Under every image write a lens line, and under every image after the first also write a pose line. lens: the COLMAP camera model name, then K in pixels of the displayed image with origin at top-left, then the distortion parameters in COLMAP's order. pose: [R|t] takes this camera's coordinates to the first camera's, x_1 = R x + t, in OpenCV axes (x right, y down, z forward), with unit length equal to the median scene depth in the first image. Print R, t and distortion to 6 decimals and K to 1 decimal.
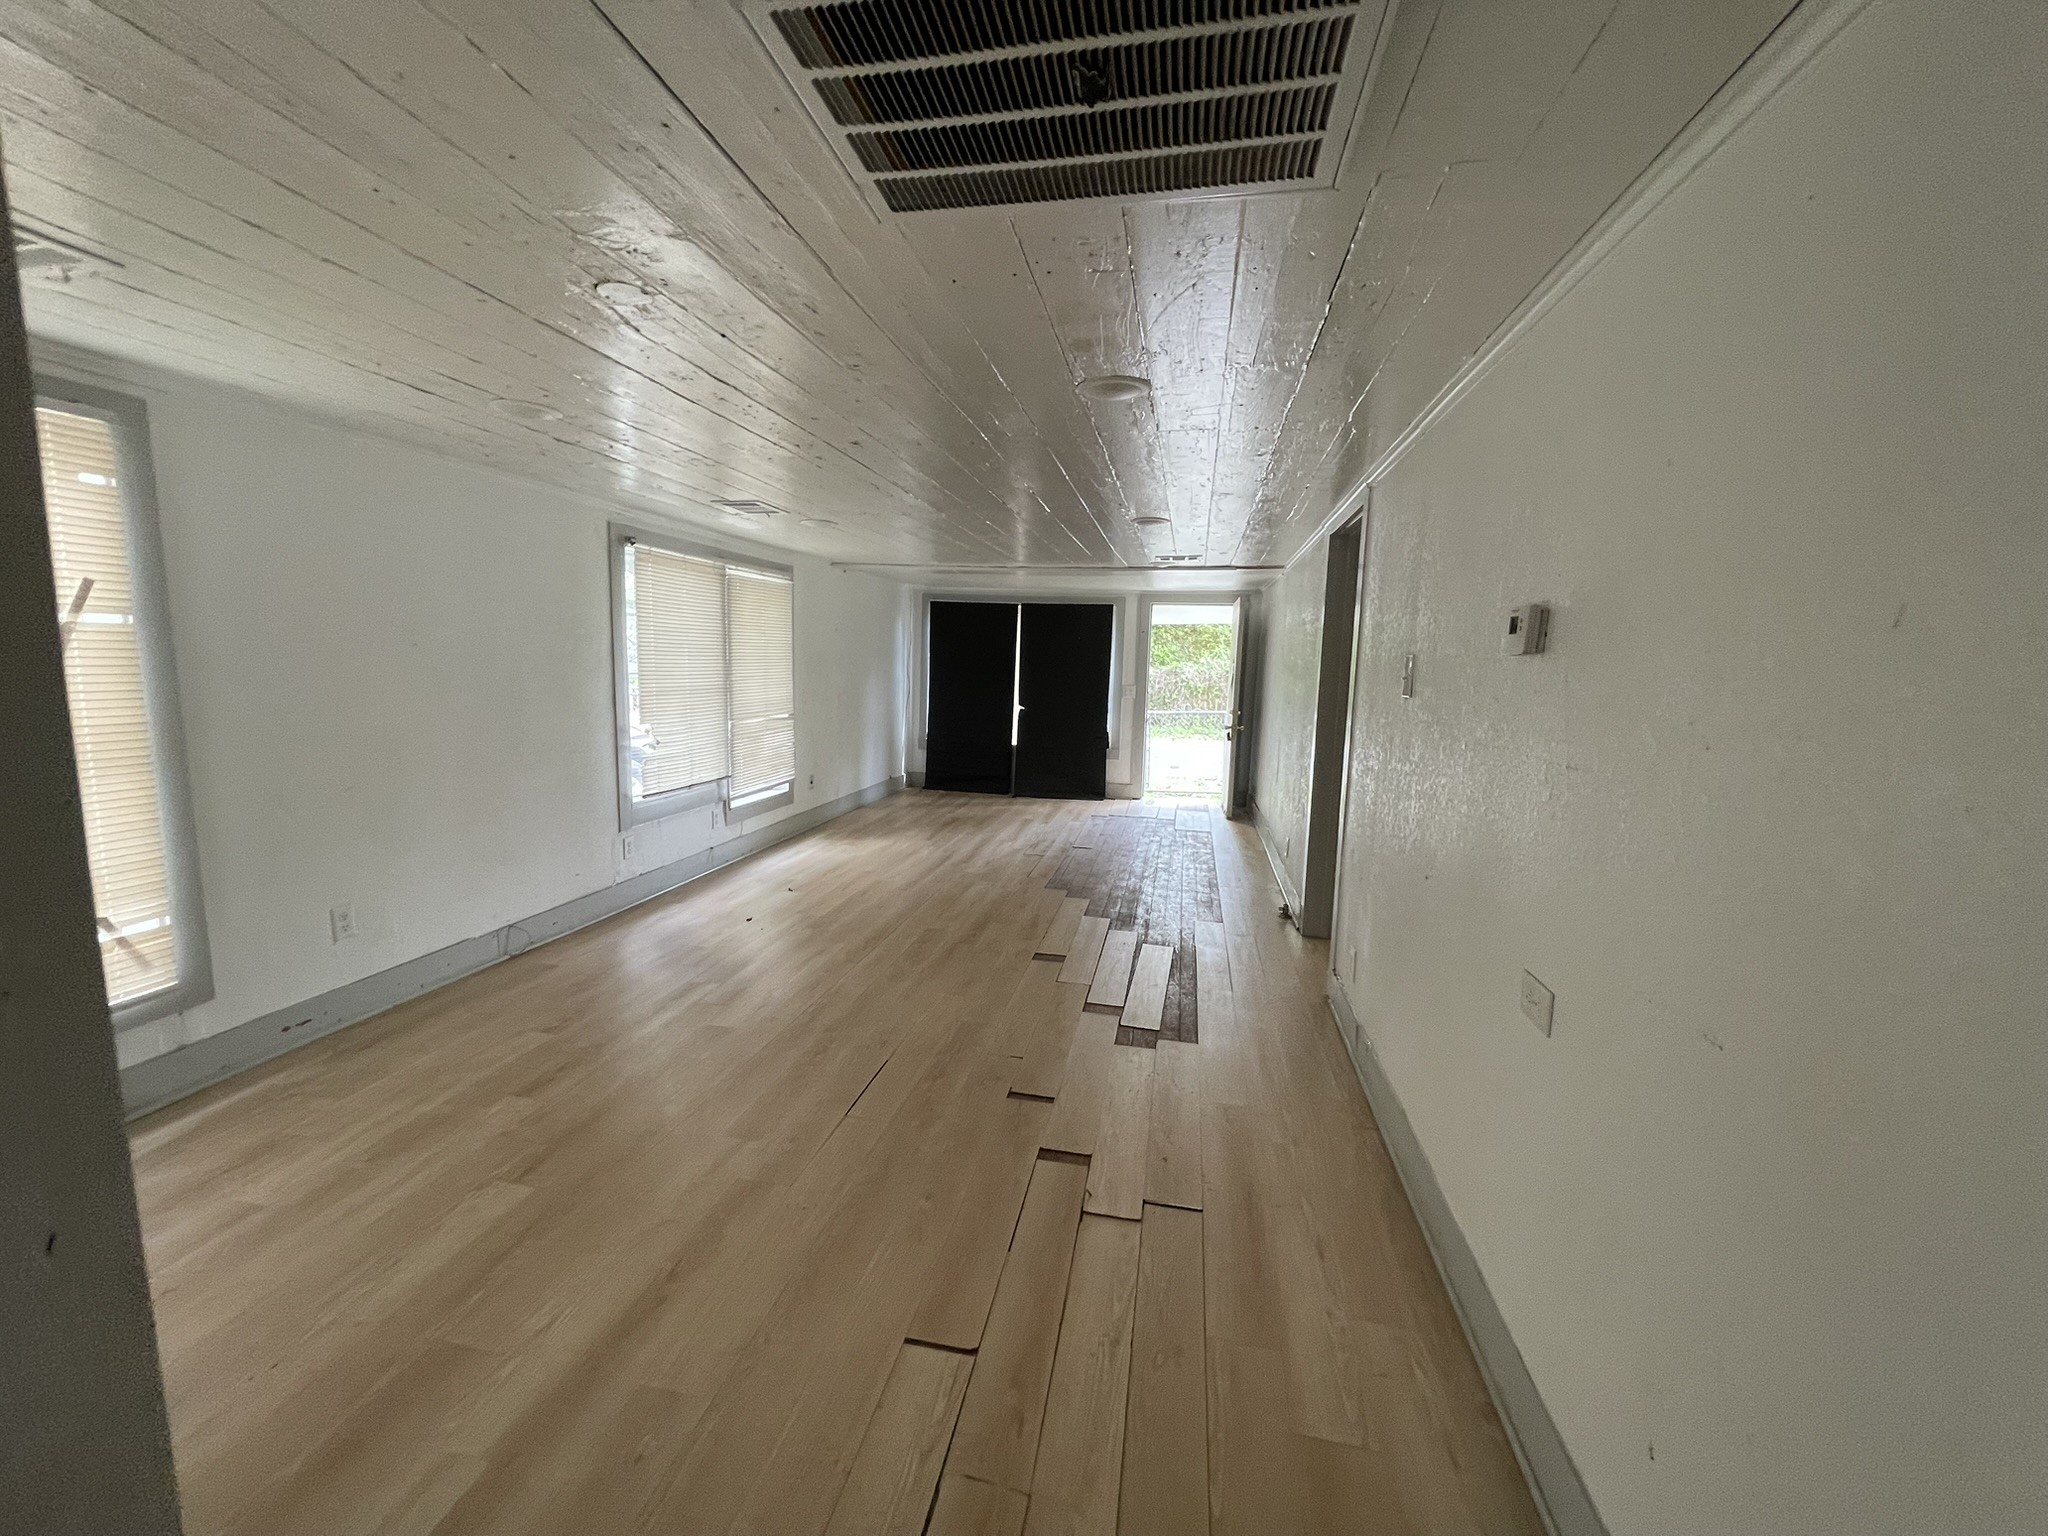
lens RADIAL K [[831.3, 0, 1029.0], [0, 831.3, 779.2], [0, 0, 1]] dist [-0.000572, 0.000277]
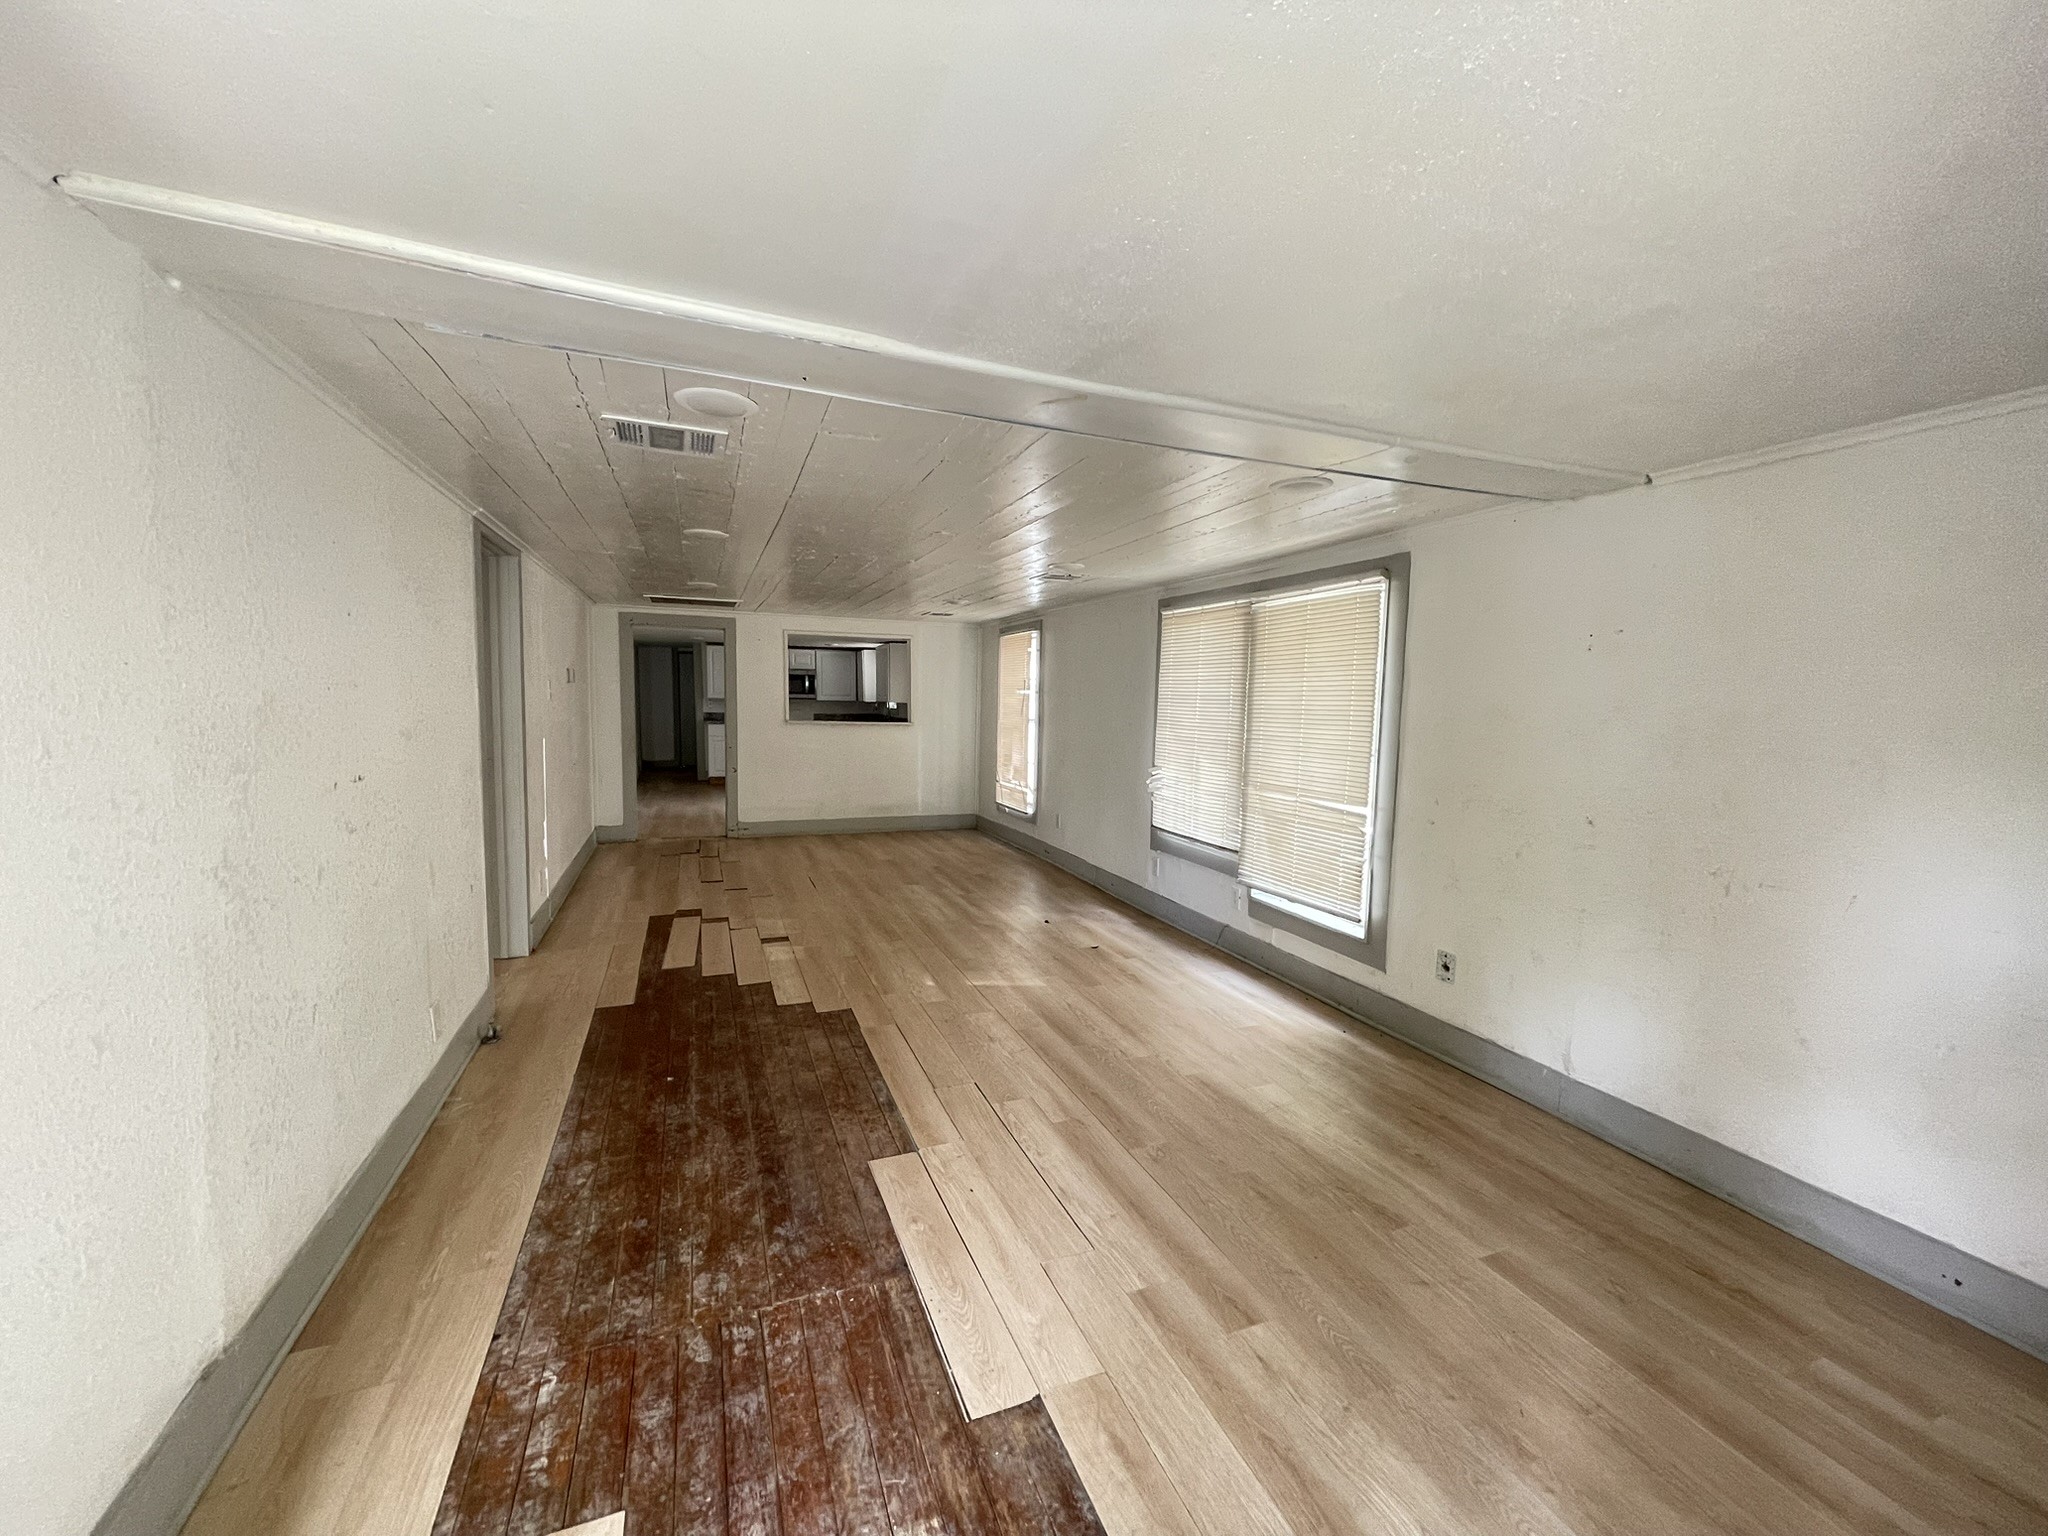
lens RADIAL K [[831.3, 0, 1028.4], [0, 831.3, 773.1], [0, 0, 1]] dist [-0.000572, 0.000277]
pose [[-0.838885, 0.008024, -0.544249, 0.282003], [-0.121529, 0.971889, 0.201648, -0.233953], [0.530568, 0.235302, -0.814328, 1.624495]]
